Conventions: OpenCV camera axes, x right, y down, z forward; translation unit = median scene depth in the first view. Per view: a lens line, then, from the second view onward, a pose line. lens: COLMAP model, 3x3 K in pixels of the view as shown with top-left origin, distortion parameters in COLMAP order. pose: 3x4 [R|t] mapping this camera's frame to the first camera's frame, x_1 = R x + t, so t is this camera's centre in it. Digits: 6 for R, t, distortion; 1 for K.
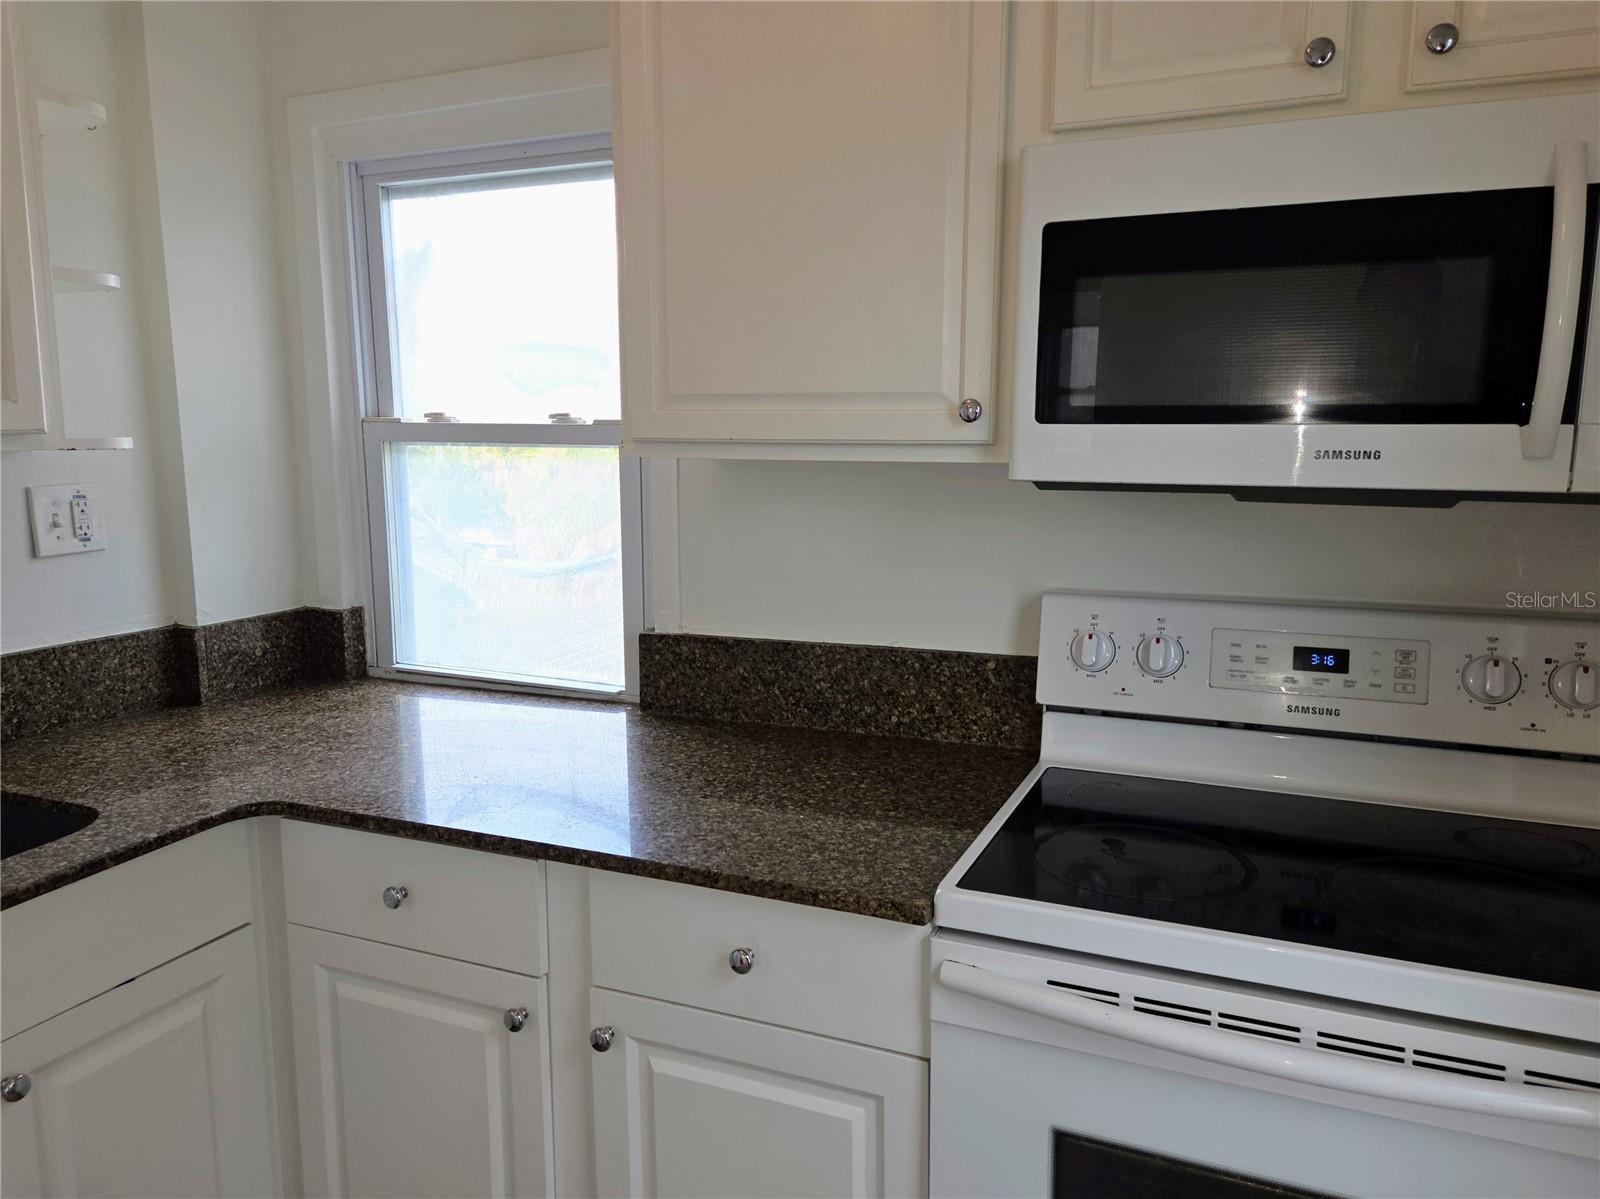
lens RADIAL K [[1131.0, 0, 800.0], [0, 1131.0, 599.5], [0, 0, 1]] dist [0.092070, -0.076899]
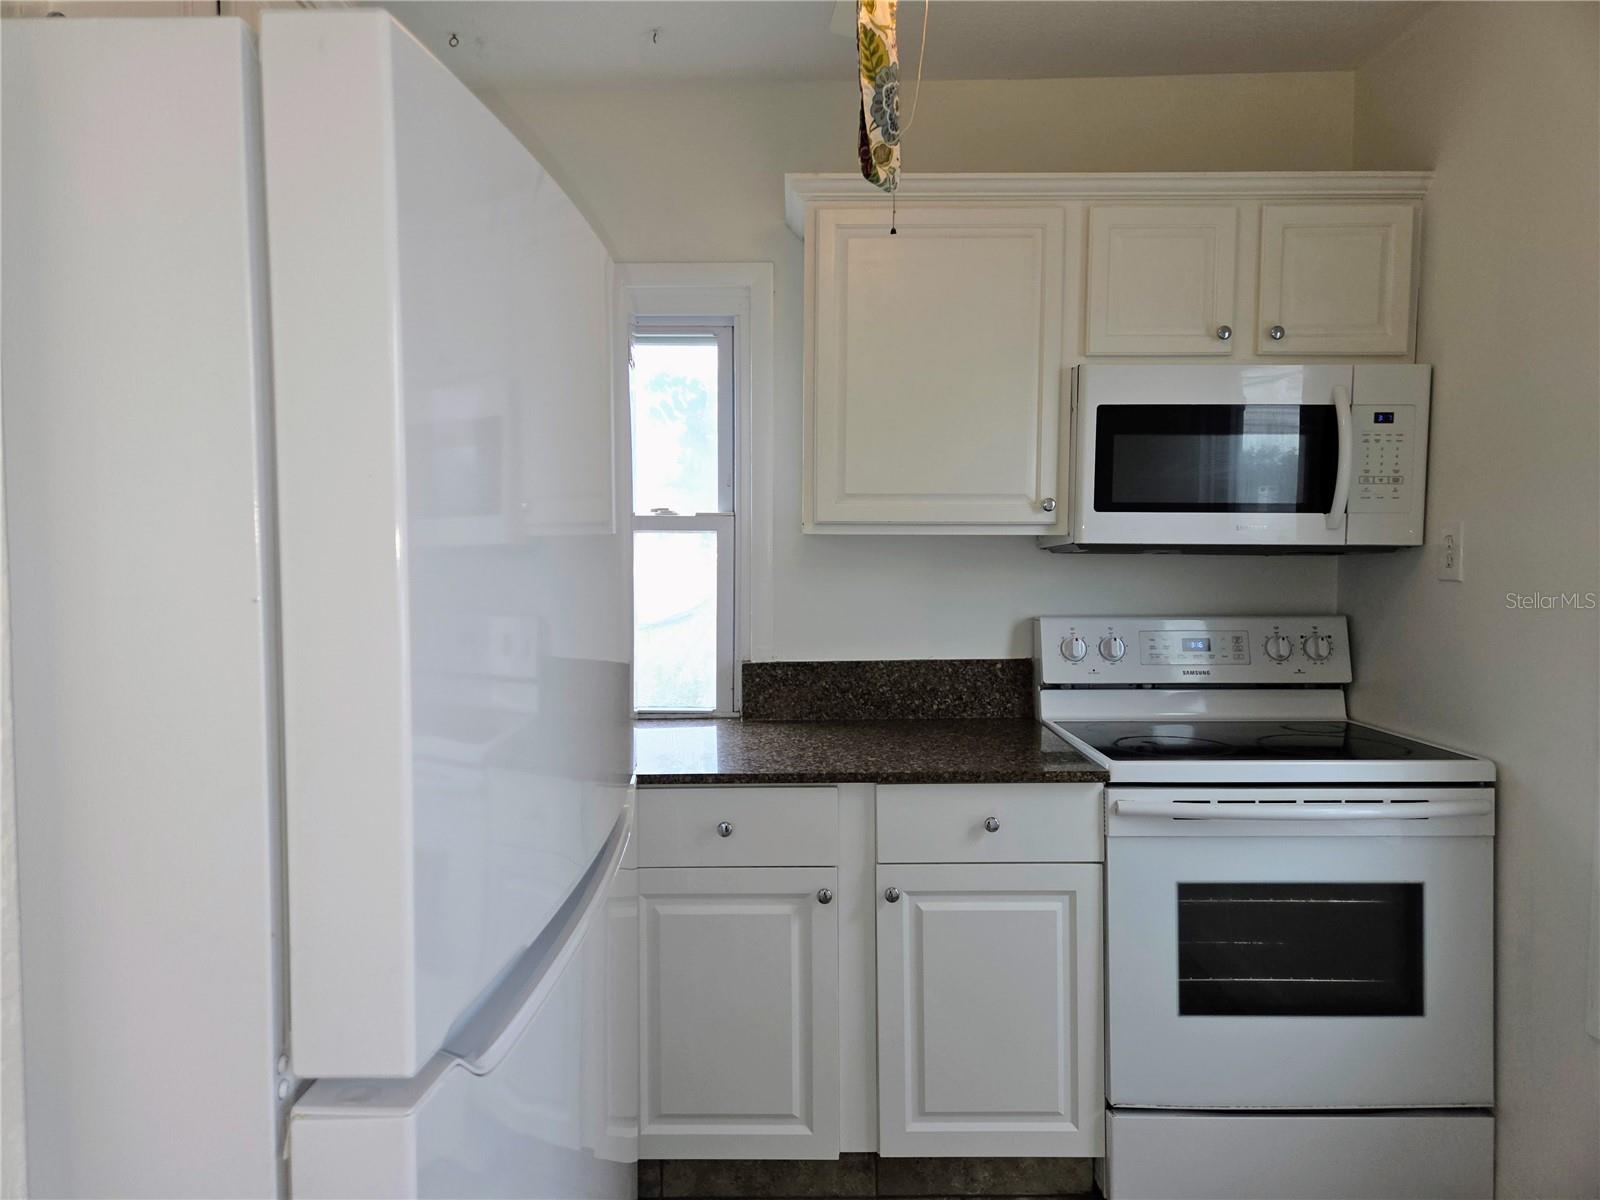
lens RADIAL K [[1067.4, 0, 799.1], [0, 1067.4, 593.3], [0, 0, 1]] dist [0.075184, -0.066318]
pose [[0.920359, -0.020130, 0.390556, -0.640703], [0.059049, 0.994378, -0.087899, 0.068916], [-0.386591, 0.103961, 0.916373, -0.261818]]
